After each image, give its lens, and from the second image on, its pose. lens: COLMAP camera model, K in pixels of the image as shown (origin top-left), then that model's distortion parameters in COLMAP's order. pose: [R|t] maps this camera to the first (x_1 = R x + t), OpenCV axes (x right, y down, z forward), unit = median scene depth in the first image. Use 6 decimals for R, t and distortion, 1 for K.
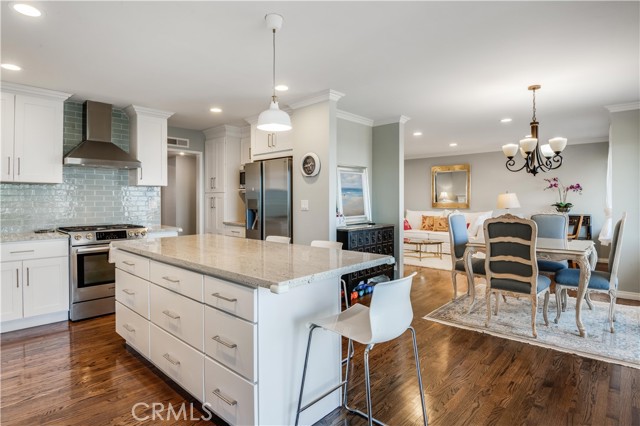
lens RADIAL K [[331.3, 0, 325.0], [0, 331.3, 199.7], [0, 0, 1]] dist [-0.024967, -0.002793]
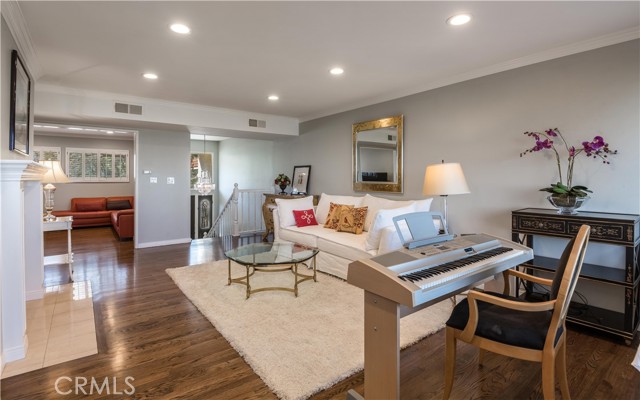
lens RADIAL K [[312.6, 0, 316.5], [0, 312.6, 175.5], [0, 0, 1]] dist [-0.039023, -0.001738]
pose [[0.983877, 0.004218, -0.178795, 0.762306], [-0.006283, 0.999920, -0.010985, 0.006926], [0.178734, 0.011931, 0.983825, 0.876107]]
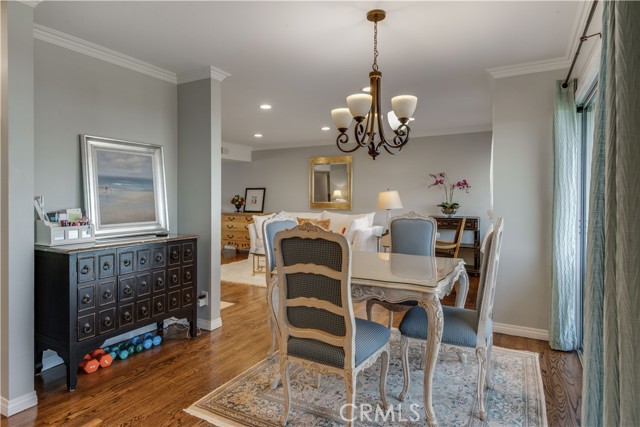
lens RADIAL K [[352.5, 0, 328.7], [0, 352.5, 200.1], [0, 0, 1]] dist [0.021831, -0.001632]
pose [[0.969324, 0.004487, 0.245744, 0.324038], [-0.005299, 0.999982, 0.002642, 0.003628], [-0.245727, -0.003863, 0.969331, 0.307545]]
